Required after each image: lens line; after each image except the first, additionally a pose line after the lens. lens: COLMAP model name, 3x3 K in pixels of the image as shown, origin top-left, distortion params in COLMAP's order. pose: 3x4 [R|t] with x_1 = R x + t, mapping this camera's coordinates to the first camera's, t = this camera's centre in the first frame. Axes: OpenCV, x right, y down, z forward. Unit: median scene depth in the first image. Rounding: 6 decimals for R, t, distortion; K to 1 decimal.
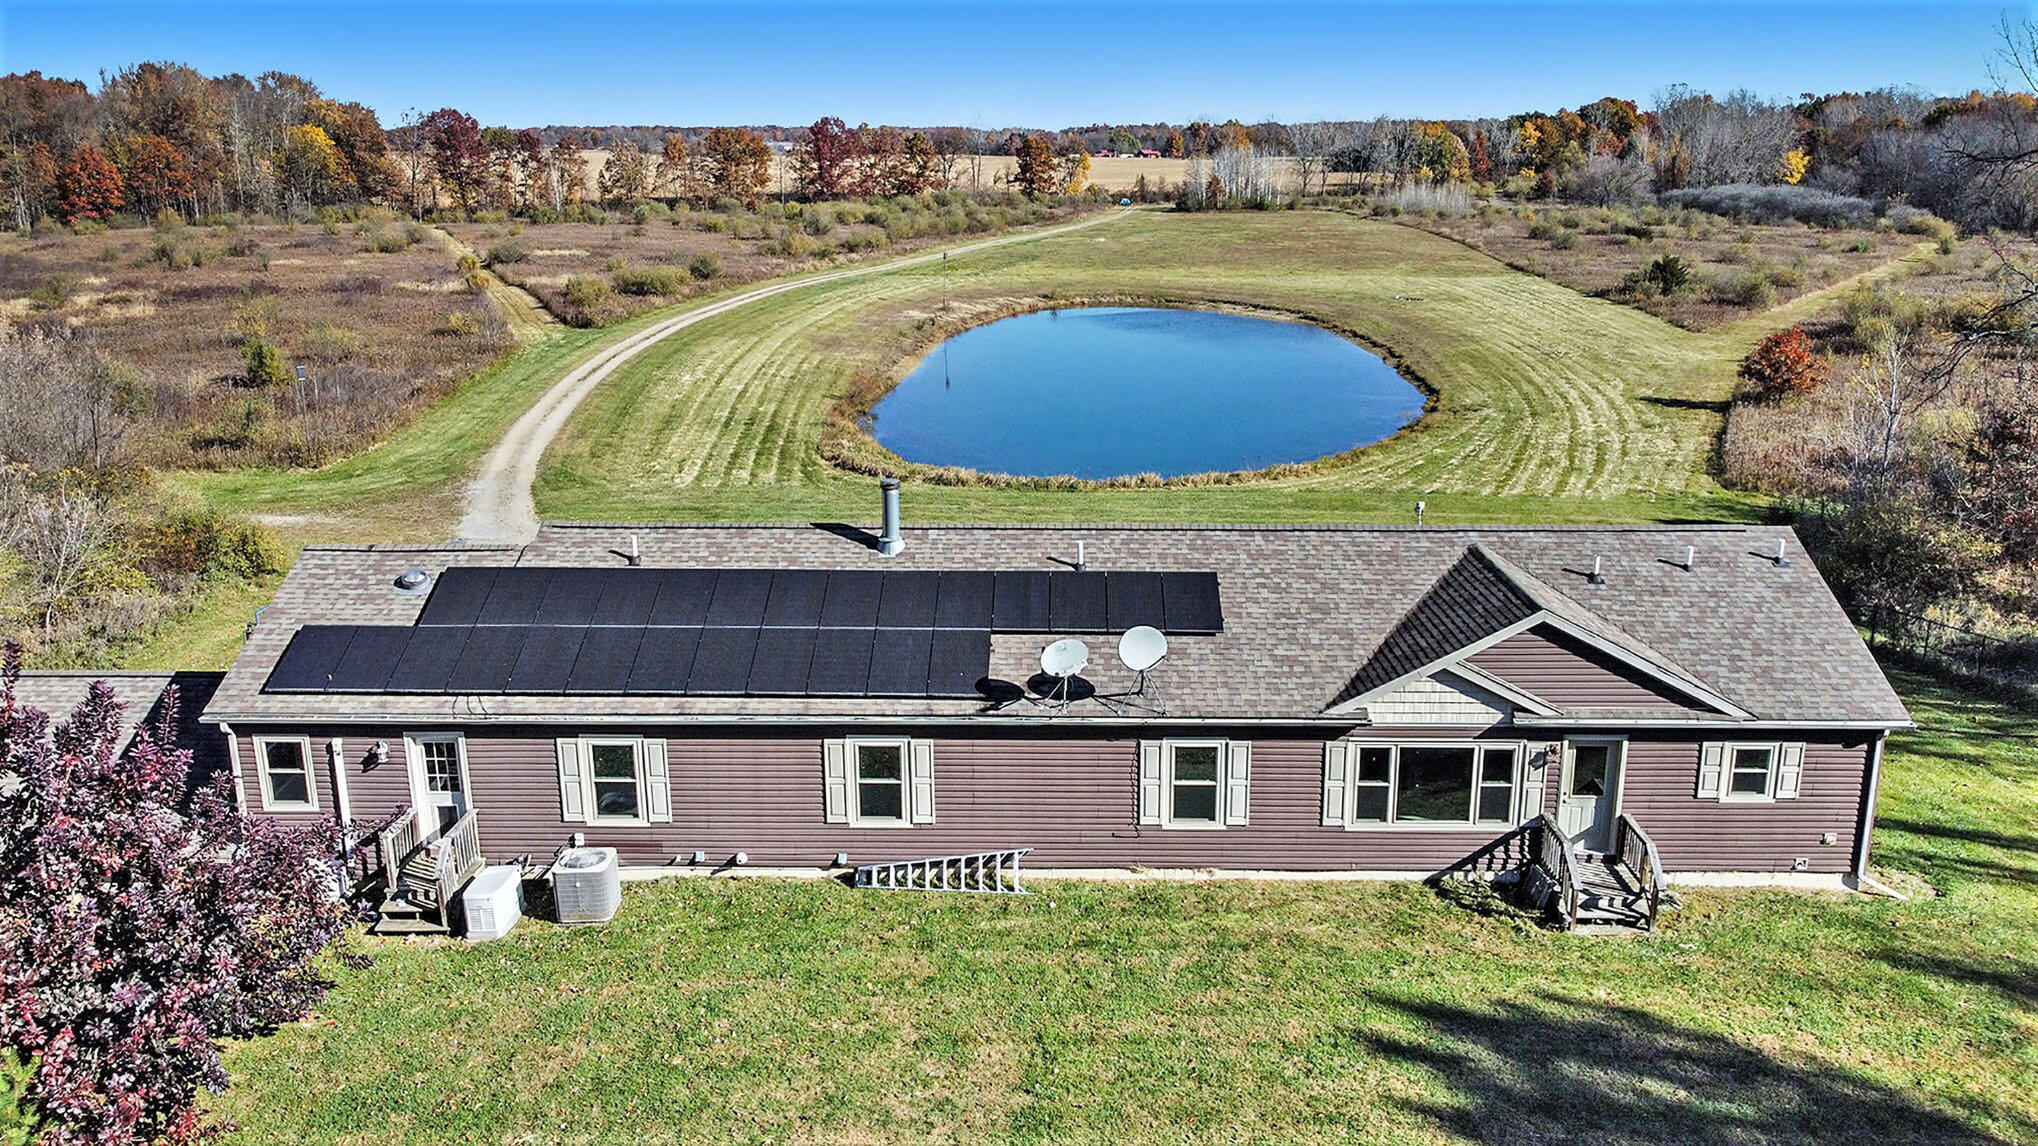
lens RADIAL K [[1529.8, 0, 1034.2], [0, 1529.8, 576.7], [0, 0, 1]] dist [-0.002225, 0.000961]
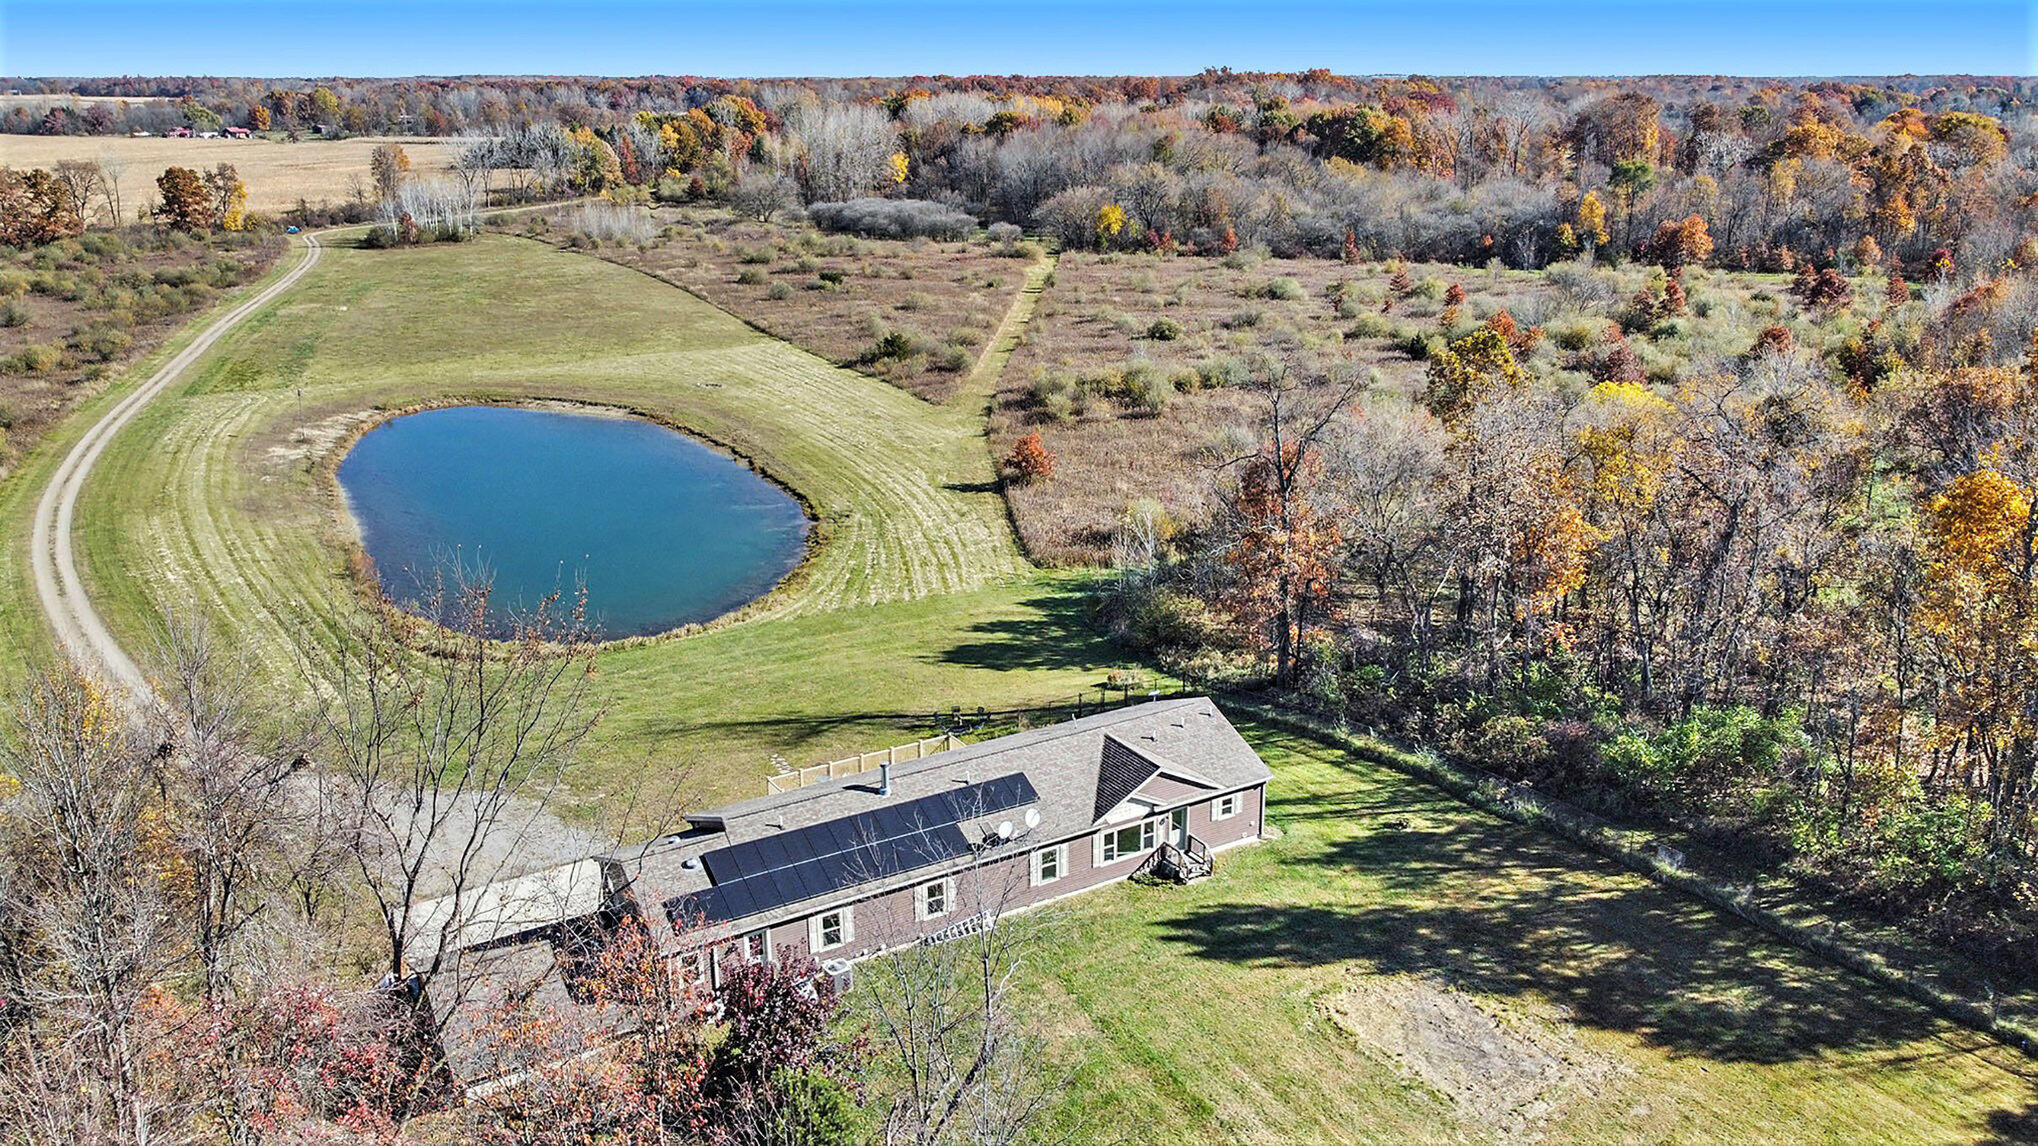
lens RADIAL K [[1529.8, 0, 1036.0], [0, 1529.8, 585.1], [0, 0, 1]] dist [-0.002225, 0.000961]
pose [[0.845905, -0.166405, 0.506709, -0.990965], [0.145533, 0.986043, 0.080865, -0.466215], [-0.513093, 0.005339, 0.858316, -1.007607]]
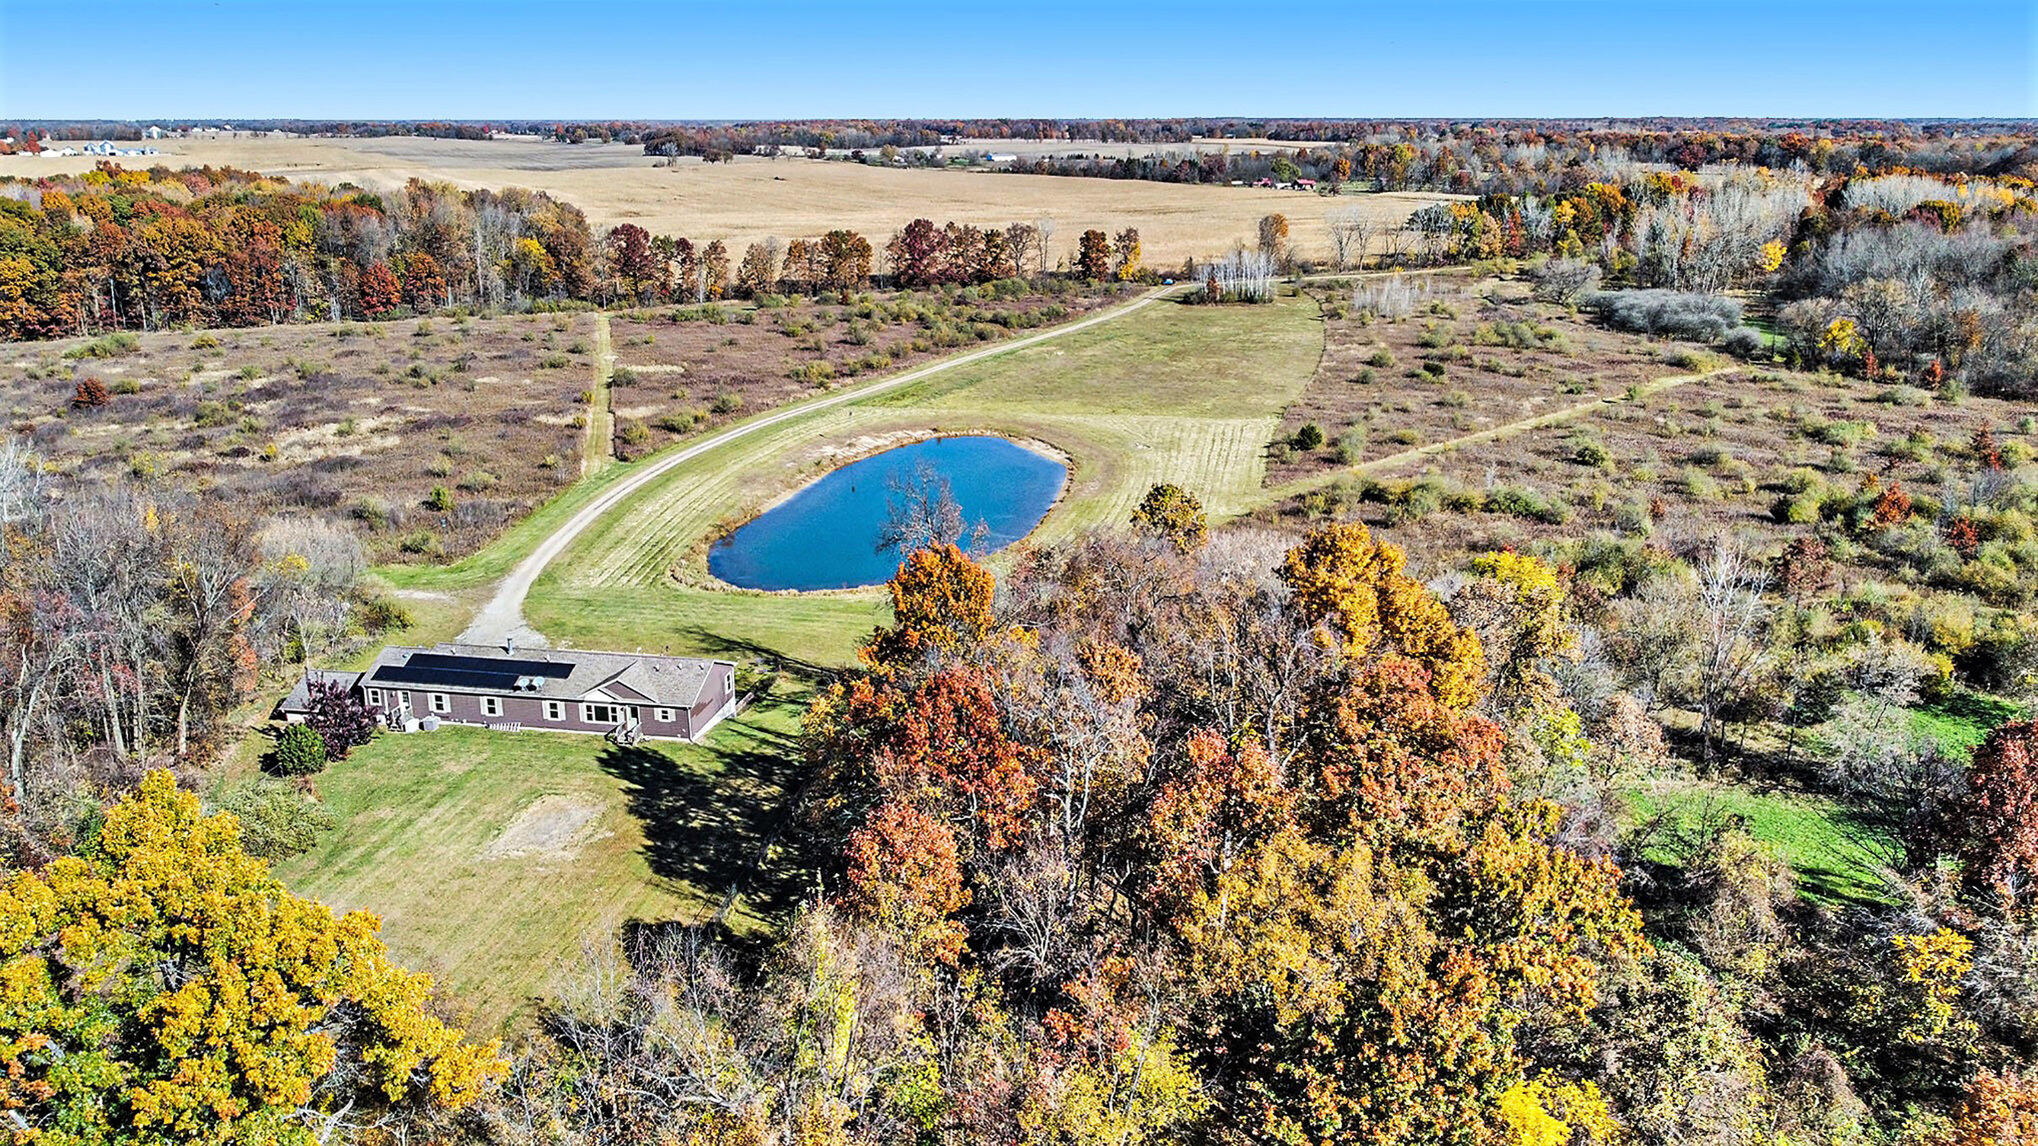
lens RADIAL K [[1529.8, 0, 1025.9], [0, 1529.8, 567.8], [0, 0, 1]] dist [-0.002225, 0.000961]
pose [[0.987124, 0.046790, -0.152963, 2.035122], [-0.045521, 0.998894, 0.011791, -0.385471], [0.153346, -0.004676, 0.988162, -3.107493]]
